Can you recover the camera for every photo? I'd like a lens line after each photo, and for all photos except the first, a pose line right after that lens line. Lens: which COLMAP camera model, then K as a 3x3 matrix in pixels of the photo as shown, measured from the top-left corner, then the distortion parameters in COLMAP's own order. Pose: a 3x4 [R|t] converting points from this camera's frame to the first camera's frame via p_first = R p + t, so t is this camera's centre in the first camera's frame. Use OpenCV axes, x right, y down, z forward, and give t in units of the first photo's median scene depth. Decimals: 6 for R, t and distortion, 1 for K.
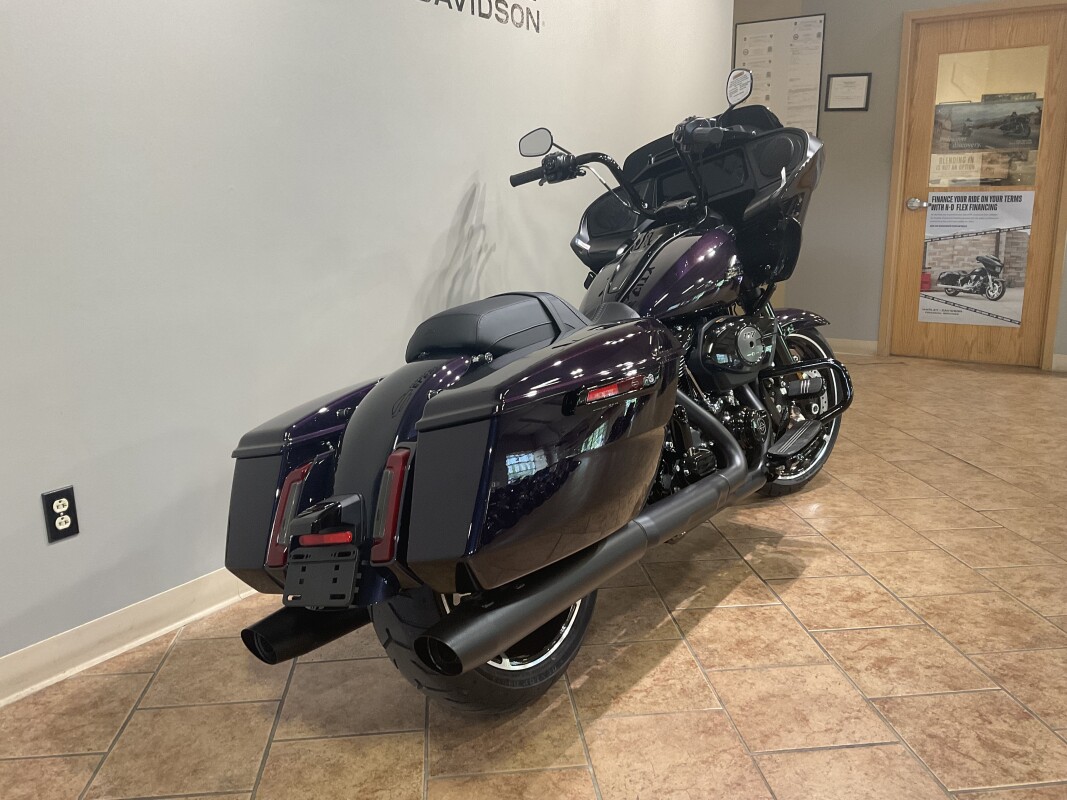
lens RADIAL K [[877.8, 0, 533.5], [0, 877.8, 400.0], [0, 0, 1]] dist [0.090628, -0.147753]
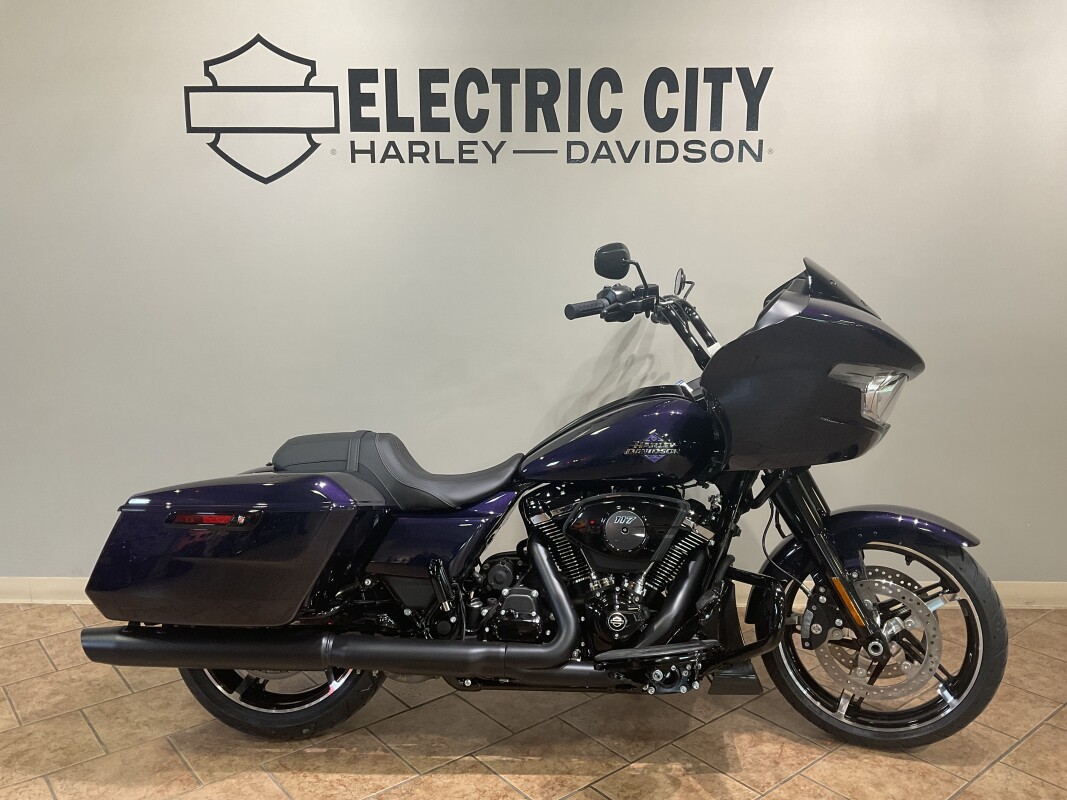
lens RADIAL K [[879.0, 0, 533.5], [0, 879.0, 400.0], [0, 0, 1]] dist [0.065362, -0.122057]
pose [[0.547812, 0.154372, -0.822235, 0.838287], [-0.187397, 0.980497, 0.059232, -0.209536], [0.815343, 0.121636, 0.566057, 0.354418]]
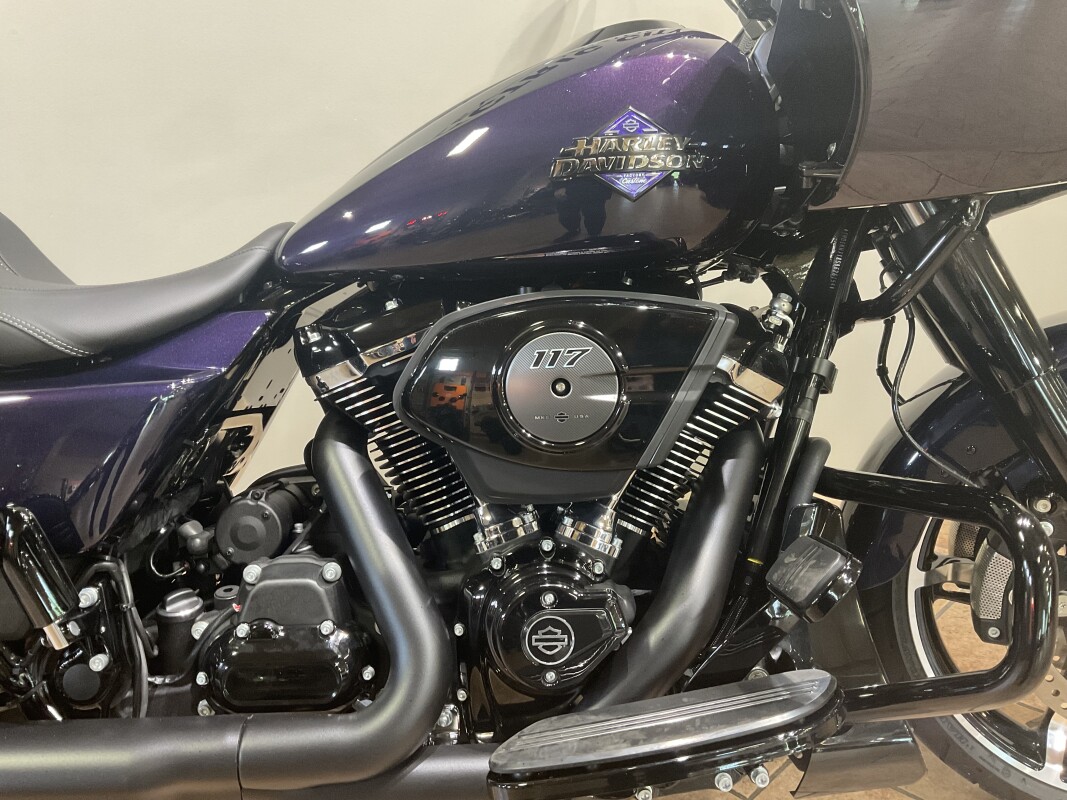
lens RADIAL K [[879.0, 0, 533.5], [0, 879.0, 400.0], [0, 0, 1]] dist [0.065362, -0.122057]
pose [[0.627039, 0.210129, -0.750112, 0.435687], [-0.142704, 0.977621, 0.154571, -0.095711], [0.765806, 0.010122, 0.642992, 0.715538]]
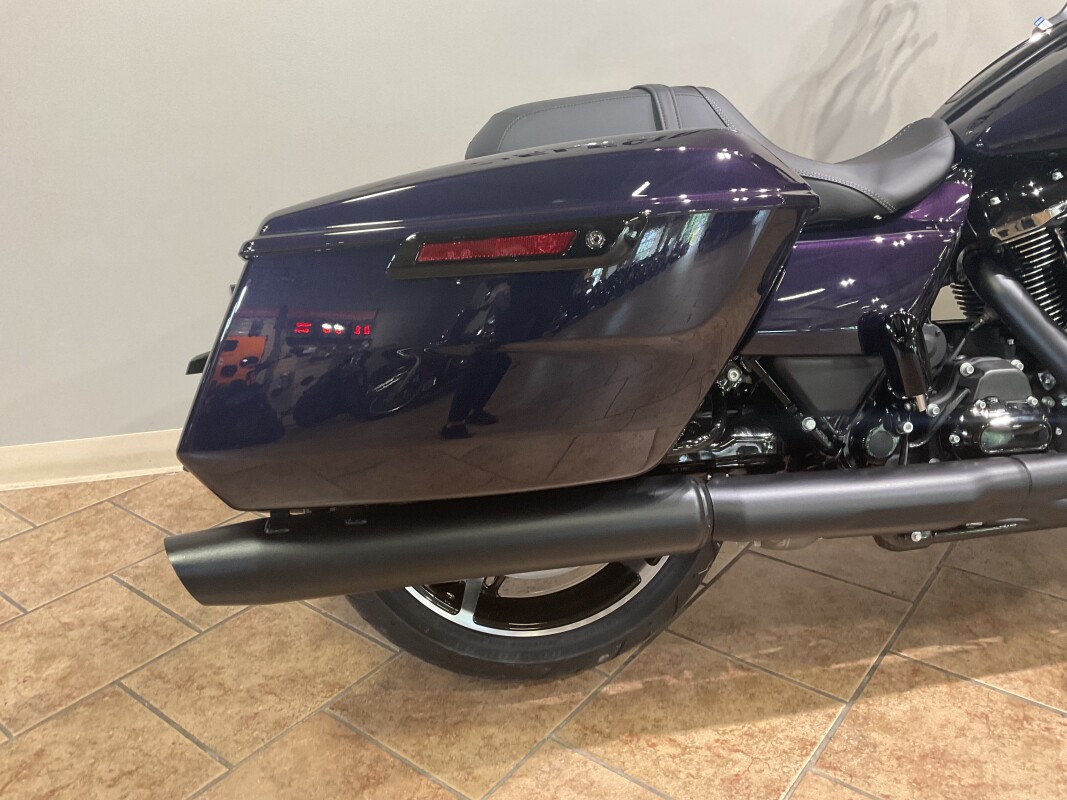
lens RADIAL K [[894.2, 0, 537.3], [0, 894.2, 389.1], [0, 0, 1]] dist [0.071733, -0.138982]
pose [[0.715579, 0.234849, -0.657870, 0.292586], [-0.126624, 0.969797, 0.208471, -0.027191], [0.686960, -0.065875, 0.723704, 0.342530]]
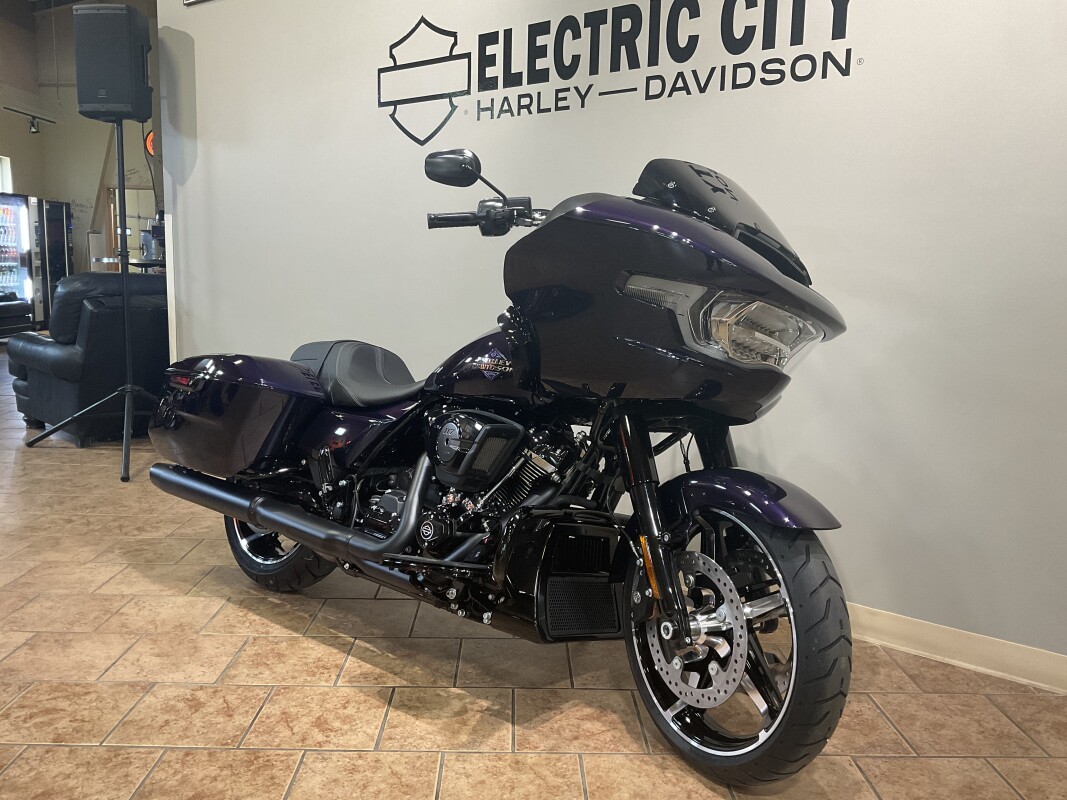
lens RADIAL K [[879.0, 0, 533.5], [0, 879.0, 400.0], [0, 0, 1]] dist [0.065362, -0.122057]
pose [[-0.089258, 0.154181, -0.984003, 1.014543], [-0.236444, 0.956424, 0.171307, -0.252683], [0.967537, 0.247952, -0.048913, 1.015923]]
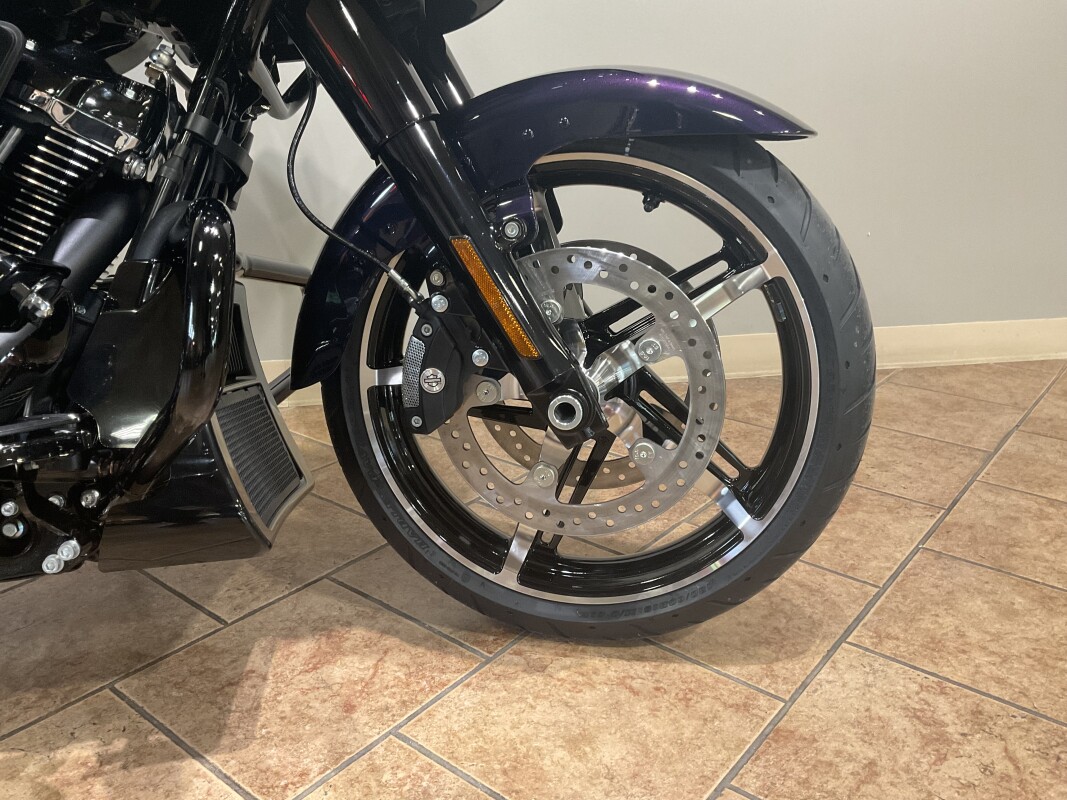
lens RADIAL K [[894.2, 0, 537.3], [0, 894.2, 389.1], [0, 0, 1]] dist [0.071733, -0.138982]
pose [[0.707840, 0.241175, -0.663925, 0.571979], [-0.163983, 0.970335, 0.177651, -0.055203], [0.687075, -0.016876, 0.726391, 0.875700]]
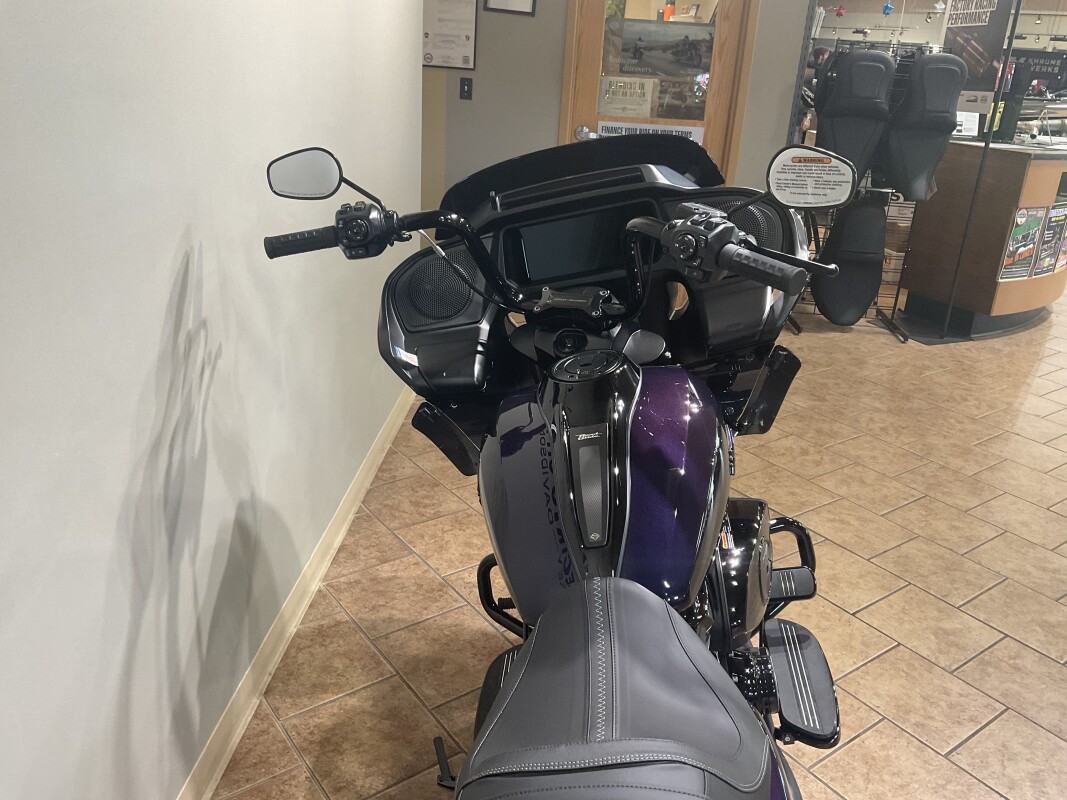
lens RADIAL K [[879.0, 0, 533.5], [0, 879.0, 400.0], [0, 0, 1]] dist [0.065362, -0.122057]
pose [[0.864401, -0.130285, 0.485631, -0.172573], [0.040148, 0.980646, 0.191626, -0.282807], [-0.501198, -0.146145, 0.852902, 0.509006]]
